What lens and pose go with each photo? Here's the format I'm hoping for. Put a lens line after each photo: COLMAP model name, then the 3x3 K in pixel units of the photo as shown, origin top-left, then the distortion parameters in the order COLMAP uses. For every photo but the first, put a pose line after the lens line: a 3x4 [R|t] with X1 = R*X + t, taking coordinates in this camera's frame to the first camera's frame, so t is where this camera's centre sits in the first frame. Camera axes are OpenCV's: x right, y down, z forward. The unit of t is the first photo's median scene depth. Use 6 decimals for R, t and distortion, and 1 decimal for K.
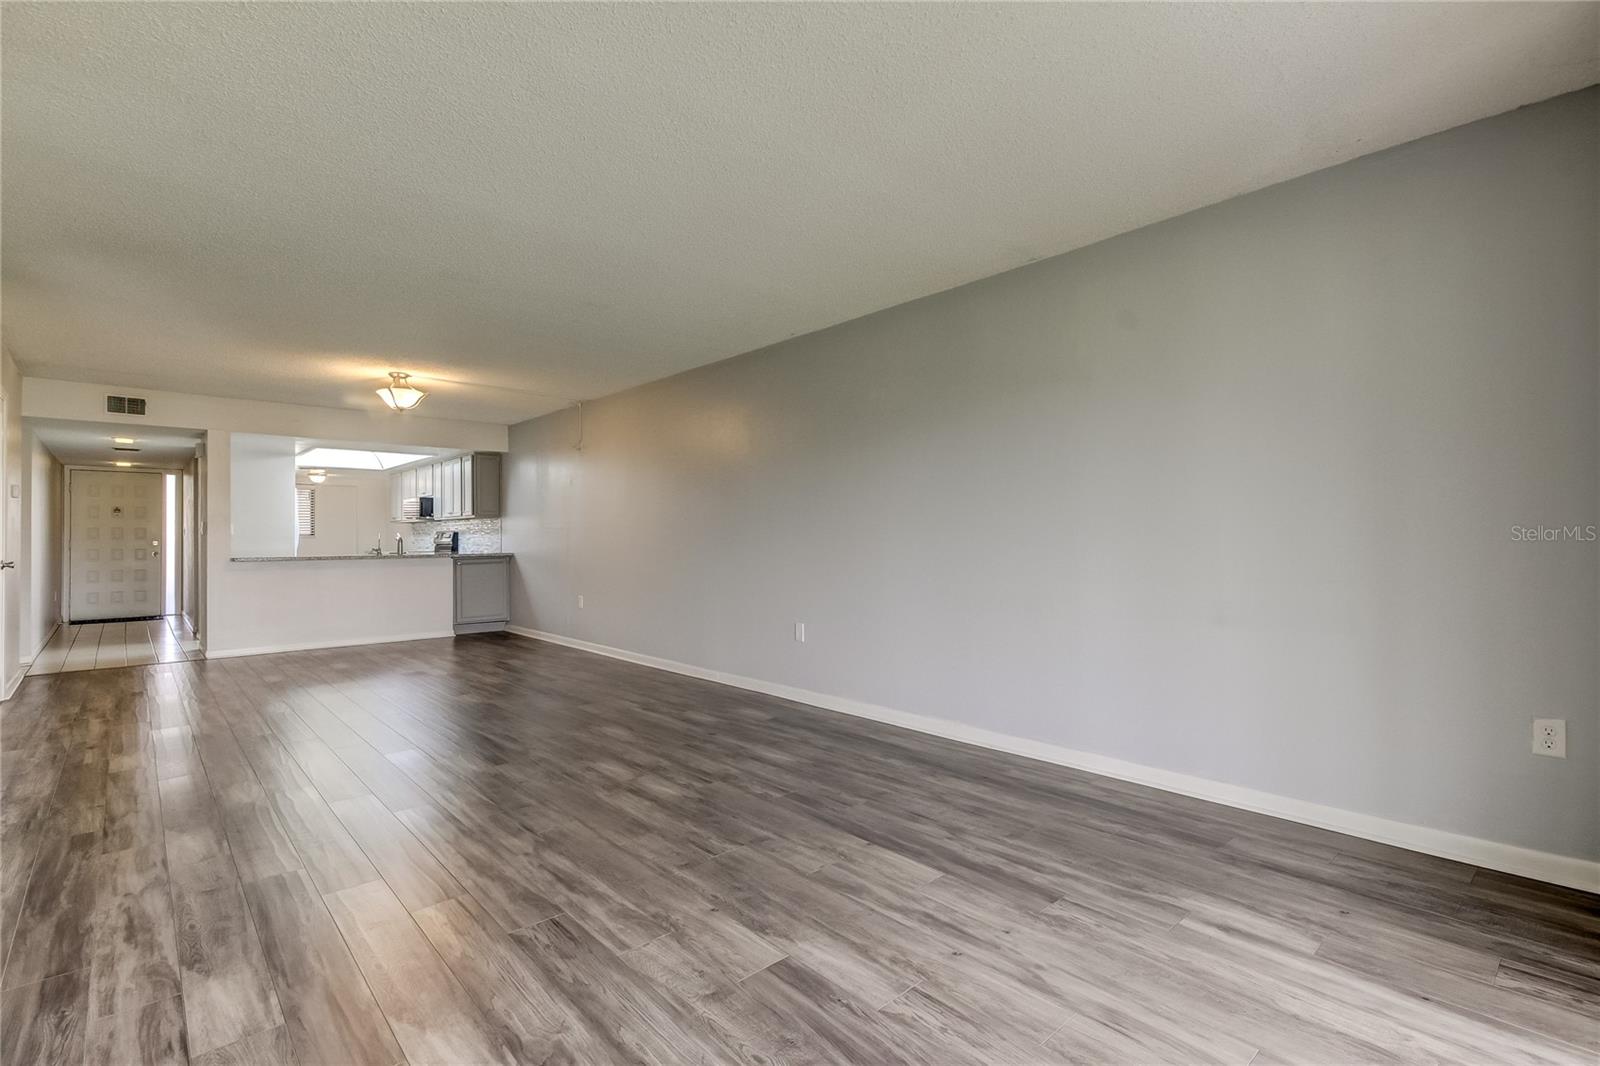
lens RADIAL K [[753.6, 0, 801.4], [0, 753.6, 513.6], [0, 0, 1]] dist [0.026281, -0.007910]
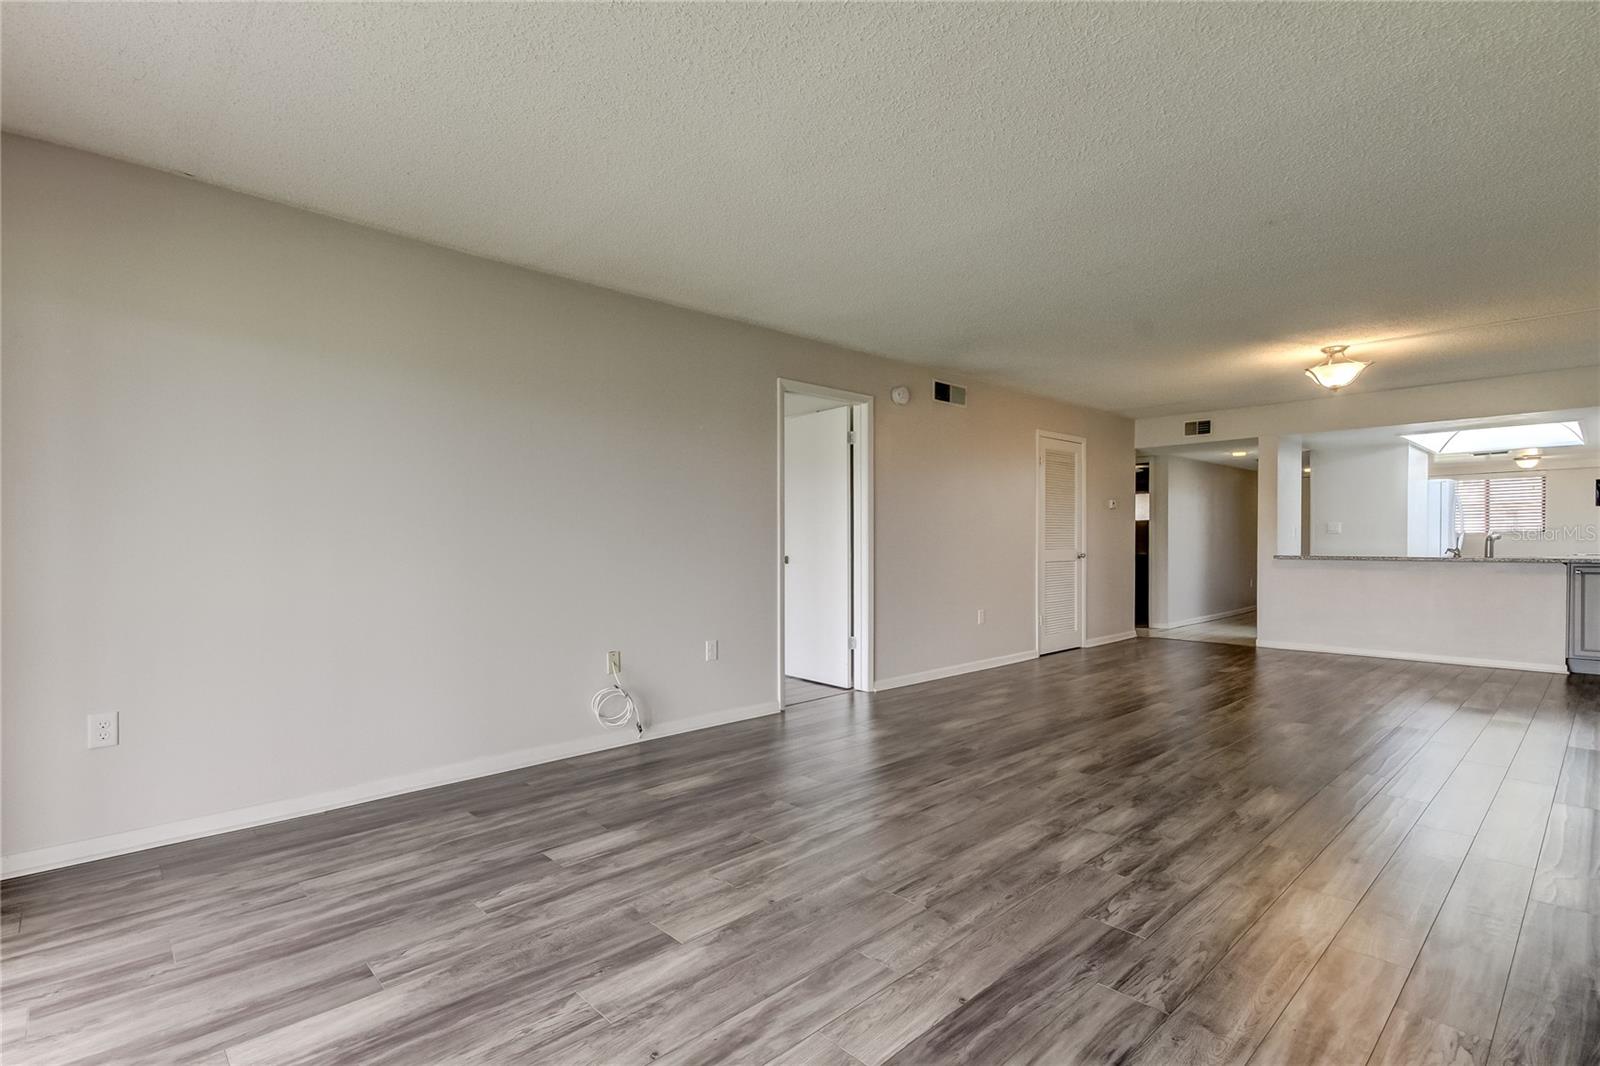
lens RADIAL K [[753.6, 0, 802.6], [0, 753.6, 539.8], [0, 0, 1]] dist [0.026281, -0.007910]
pose [[0.036162, 0.010710, -0.999289, 0.747484], [0.027275, 0.999559, 0.011700, 0.018916], [0.998974, -0.027679, 0.035854, 0.841302]]
